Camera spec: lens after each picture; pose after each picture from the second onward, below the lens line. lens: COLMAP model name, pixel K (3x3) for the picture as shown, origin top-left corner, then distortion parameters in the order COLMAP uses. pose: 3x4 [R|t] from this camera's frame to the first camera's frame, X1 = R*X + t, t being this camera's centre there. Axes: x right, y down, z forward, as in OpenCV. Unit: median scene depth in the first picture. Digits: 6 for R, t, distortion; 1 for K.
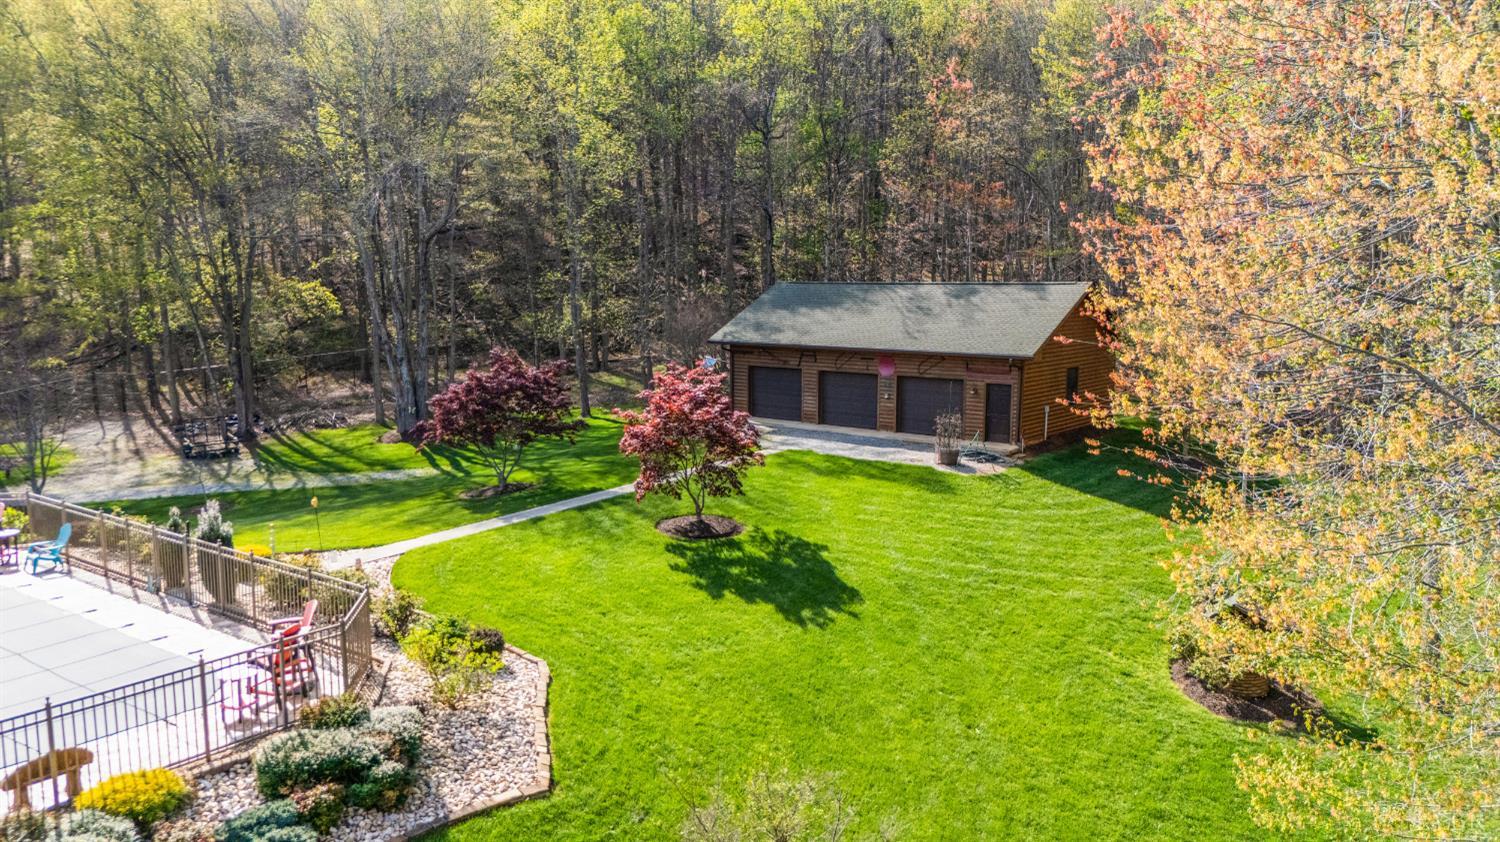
lens RADIAL K [[980.7, 0, 750.0], [0, 980.7, 421.0], [0, 0, 1]] dist [-0.000908, -0.000857]
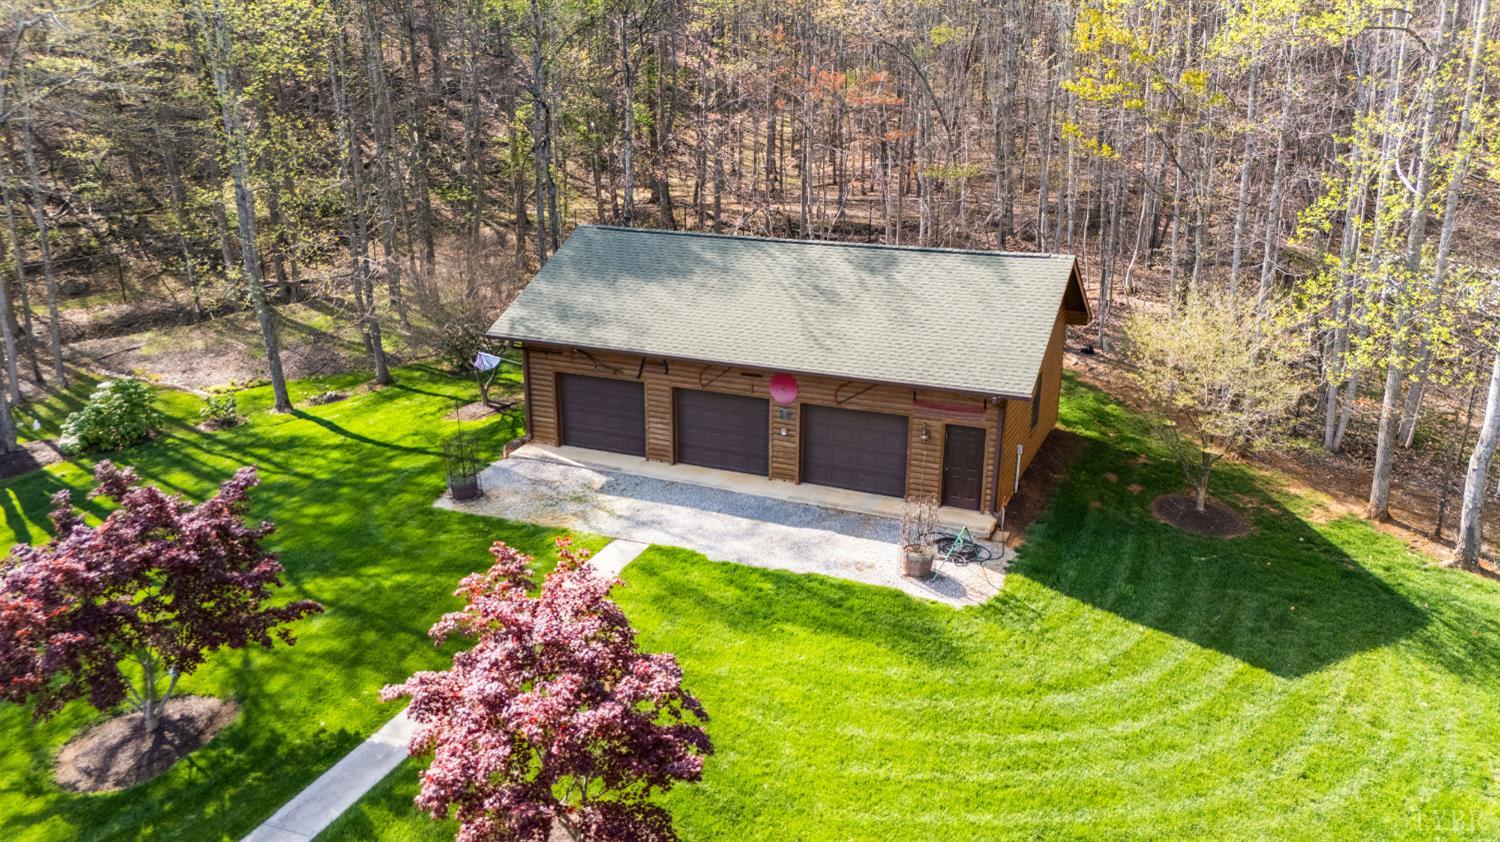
lens RADIAL K [[997.0, 0, 754.0], [0, 997.0, 381.4], [0, 0, 1]] dist [-0.030886, -0.003085]
pose [[0.955739, -0.078209, 0.283629, -0.070088], [0.034695, 0.987255, 0.155318, -0.165020], [-0.292162, -0.138603, 0.946272, 0.367571]]
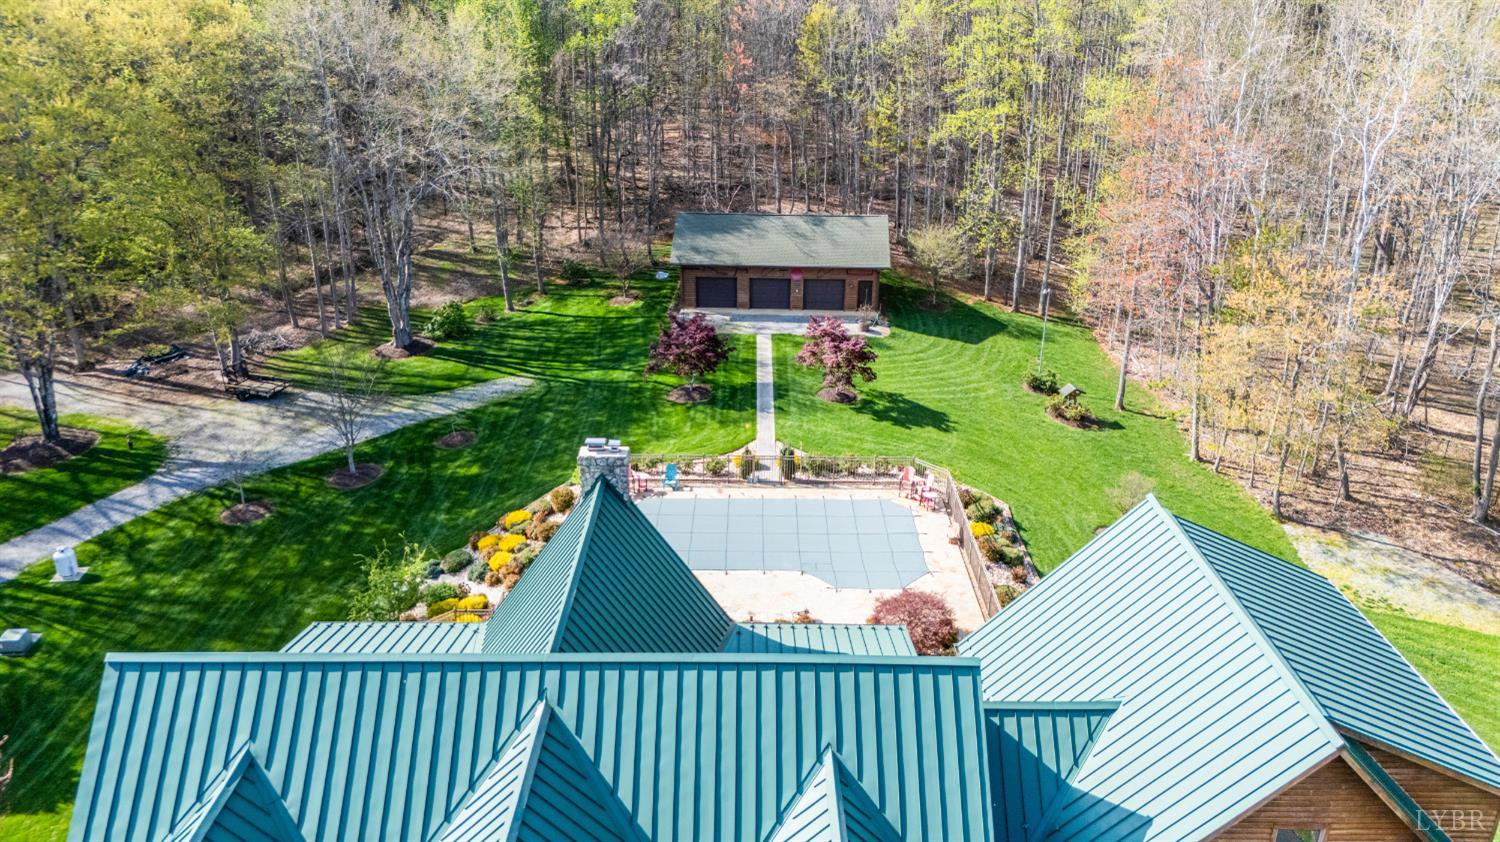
lens RADIAL K [[980.7, 0, 750.0], [0, 980.7, 421.0], [0, 0, 1]] dist [-0.000908, -0.000857]
pose [[0.759030, -0.250958, 0.600745, -1.041643], [0.063194, 0.946765, 0.315661, -0.364258], [-0.647982, -0.201633, 0.734482, -0.286925]]
